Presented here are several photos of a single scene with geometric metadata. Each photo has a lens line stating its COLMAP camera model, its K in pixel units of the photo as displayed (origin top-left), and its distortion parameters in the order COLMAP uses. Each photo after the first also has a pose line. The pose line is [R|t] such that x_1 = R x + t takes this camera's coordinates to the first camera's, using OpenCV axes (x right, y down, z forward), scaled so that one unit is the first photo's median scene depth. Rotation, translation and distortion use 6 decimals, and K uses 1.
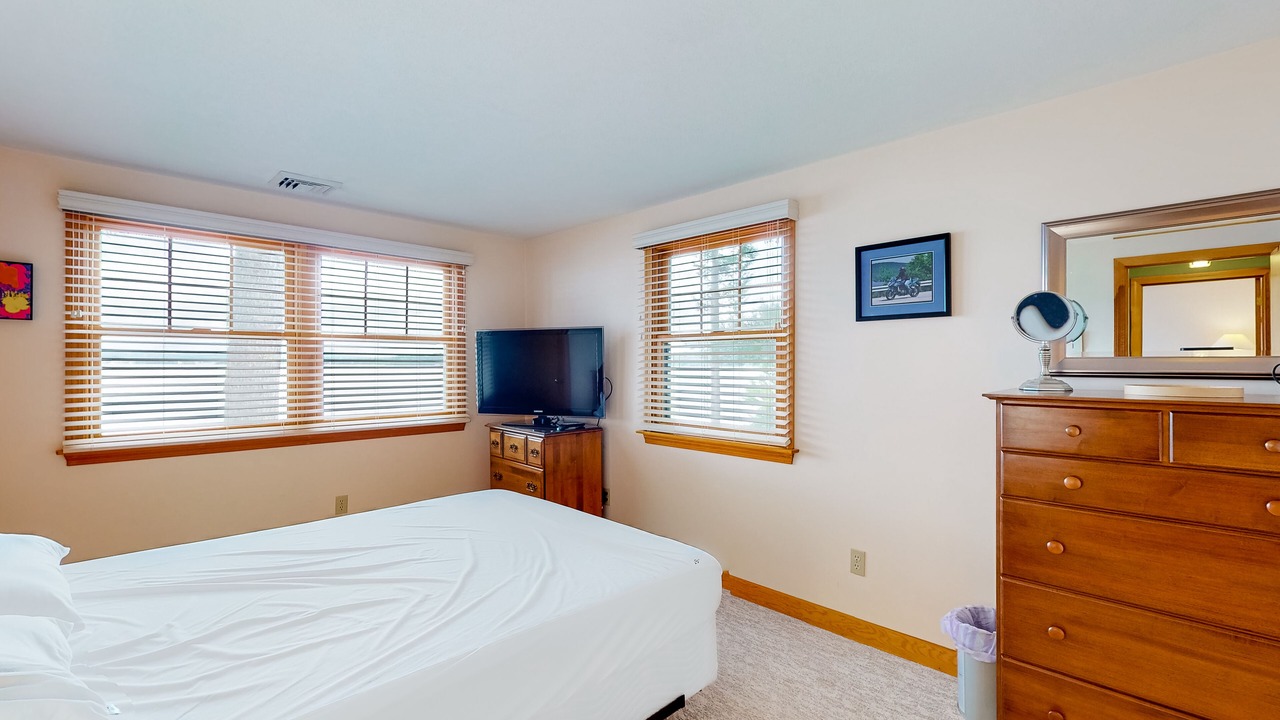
lens RADIAL K [[532.8, 0, 643.0], [0, 532.8, 362.8], [0, 0, 1]] dist [0.016022, -0.000387]
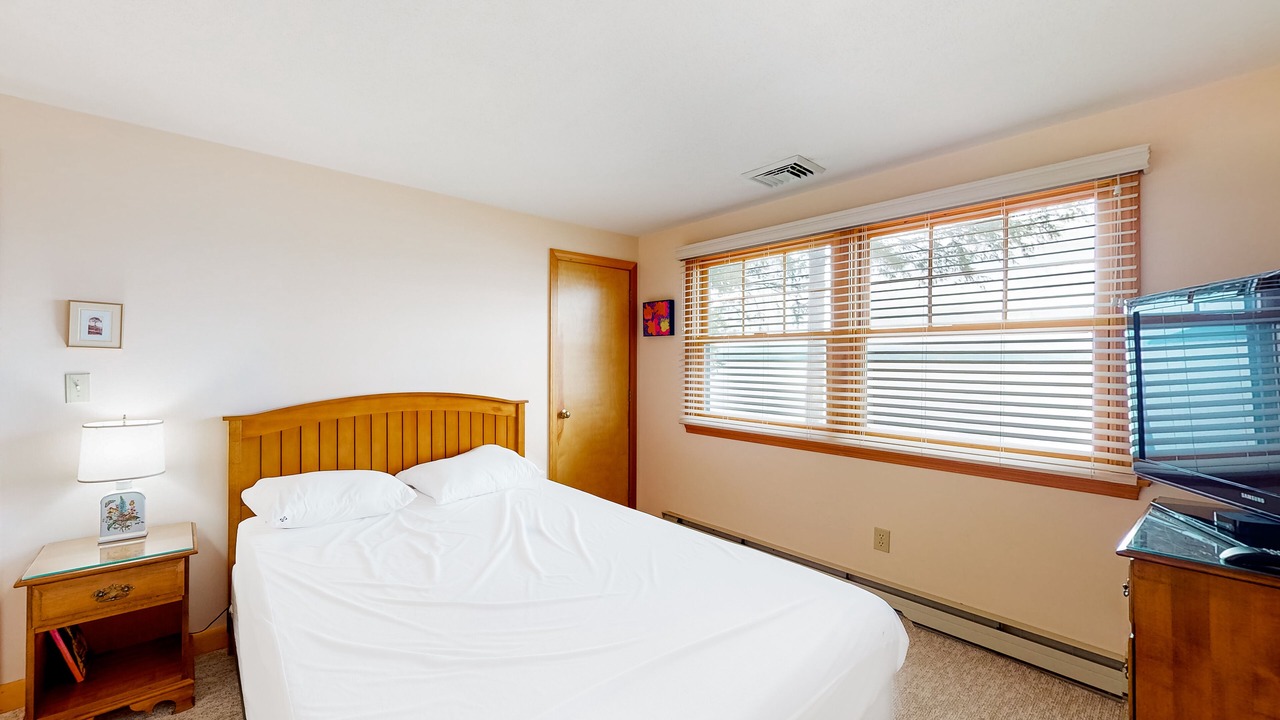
lens RADIAL K [[543.9, 0, 644.0], [0, 543.9, 360.8], [0, 0, 1]] dist [-0.000549, -0.000389]
pose [[-0.133599, 0.015686, -0.990911, 0.313832], [0.007042, 0.999865, 0.014878, -0.021336], [0.991010, -0.004990, -0.133692, 0.805497]]
